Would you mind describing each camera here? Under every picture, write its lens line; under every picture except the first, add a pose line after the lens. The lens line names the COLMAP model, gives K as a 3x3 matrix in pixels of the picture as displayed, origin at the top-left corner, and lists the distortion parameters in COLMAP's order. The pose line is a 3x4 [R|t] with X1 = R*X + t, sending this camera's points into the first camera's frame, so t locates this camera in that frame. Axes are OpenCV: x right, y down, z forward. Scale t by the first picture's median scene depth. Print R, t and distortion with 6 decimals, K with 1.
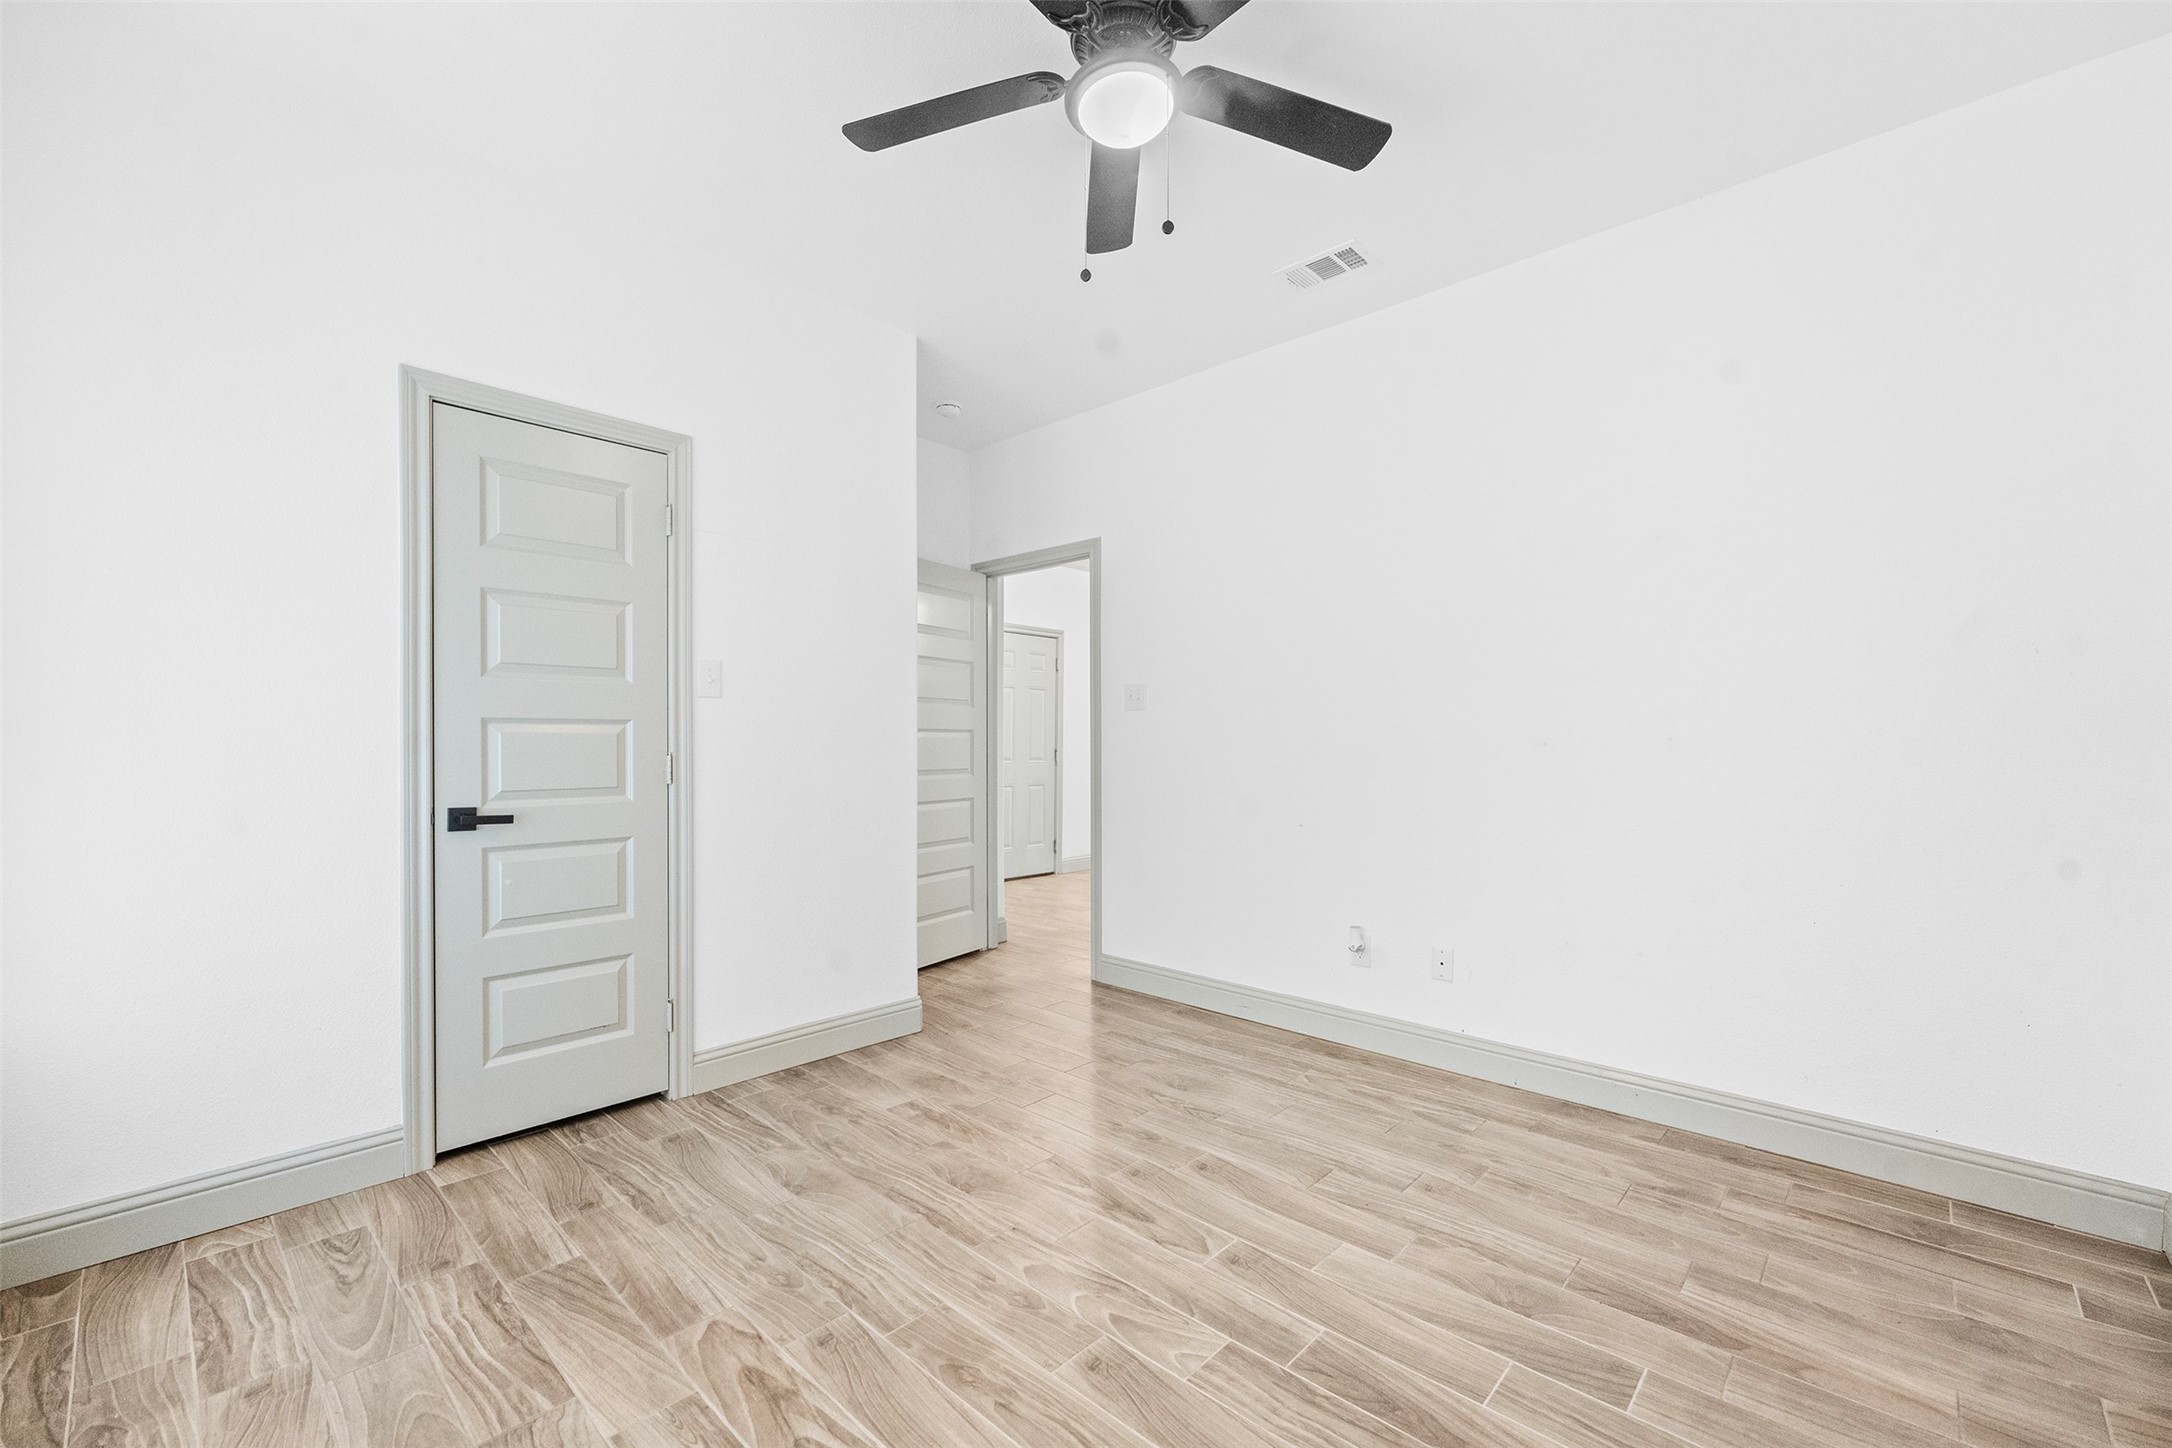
lens RADIAL K [[887.9, 0, 1082.9], [0, 887.9, 737.8], [0, 0, 1]] dist [0.001110, 0.000853]
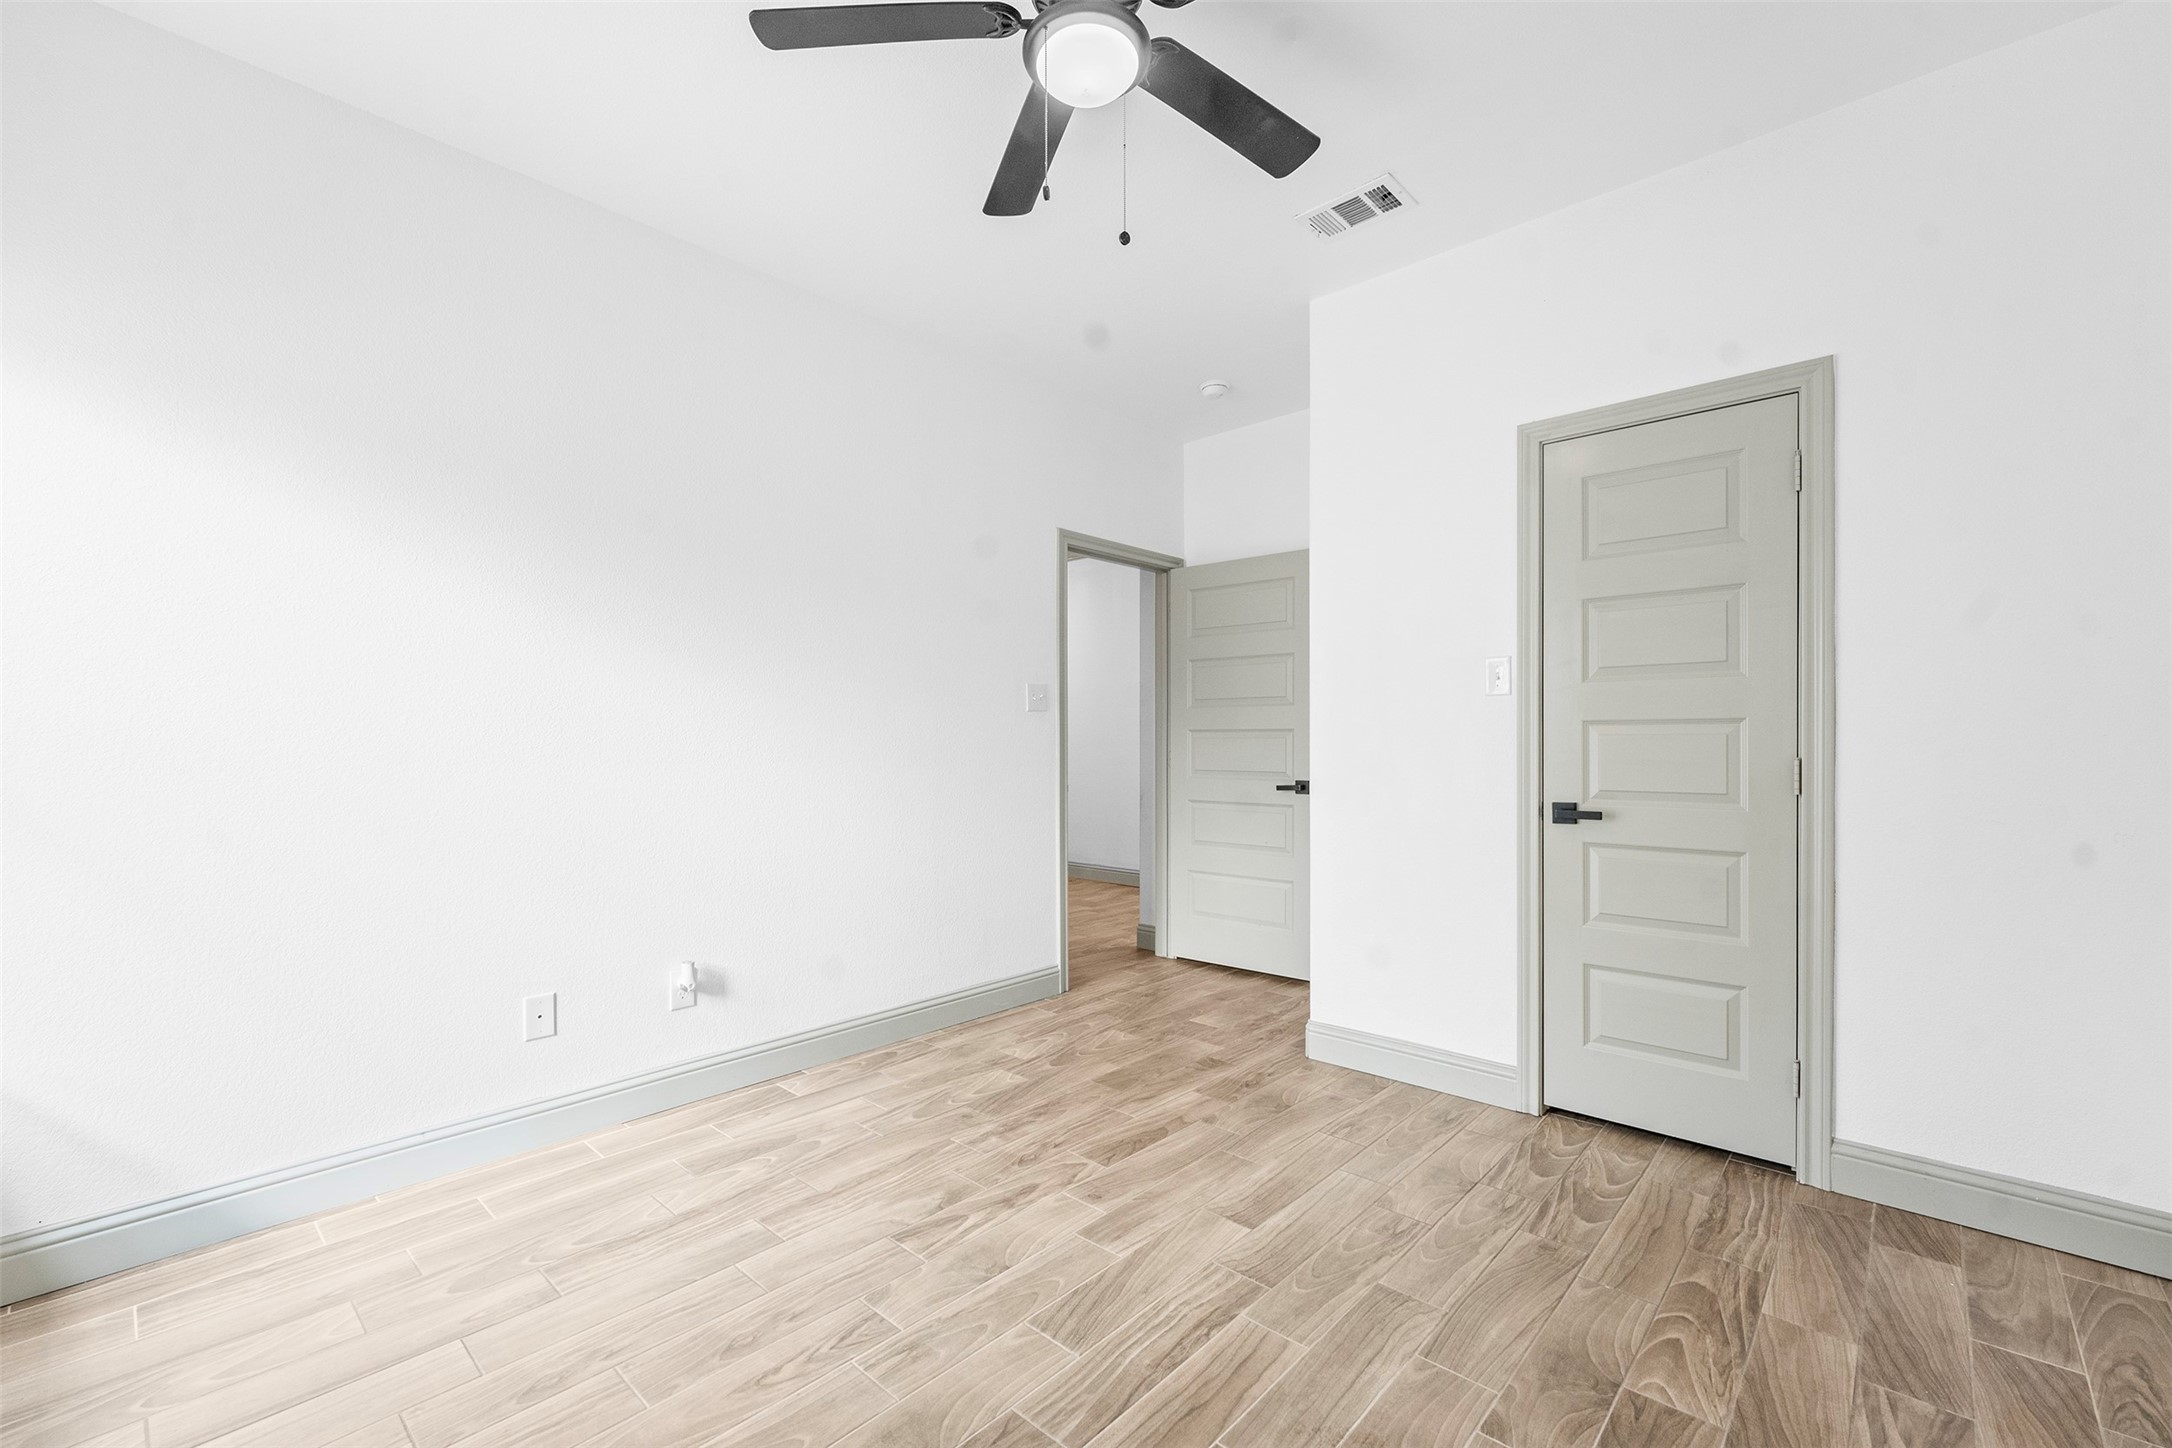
lens RADIAL K [[887.9, 0, 1086.4], [0, 887.9, 736.6], [0, 0, 1]] dist [0.001110, 0.000853]
pose [[0.036183, -0.014351, -0.999242, 1.379178], [0.003153, 0.999894, -0.014246, 0.037501], [0.999340, -0.002635, 0.036224, 1.318783]]
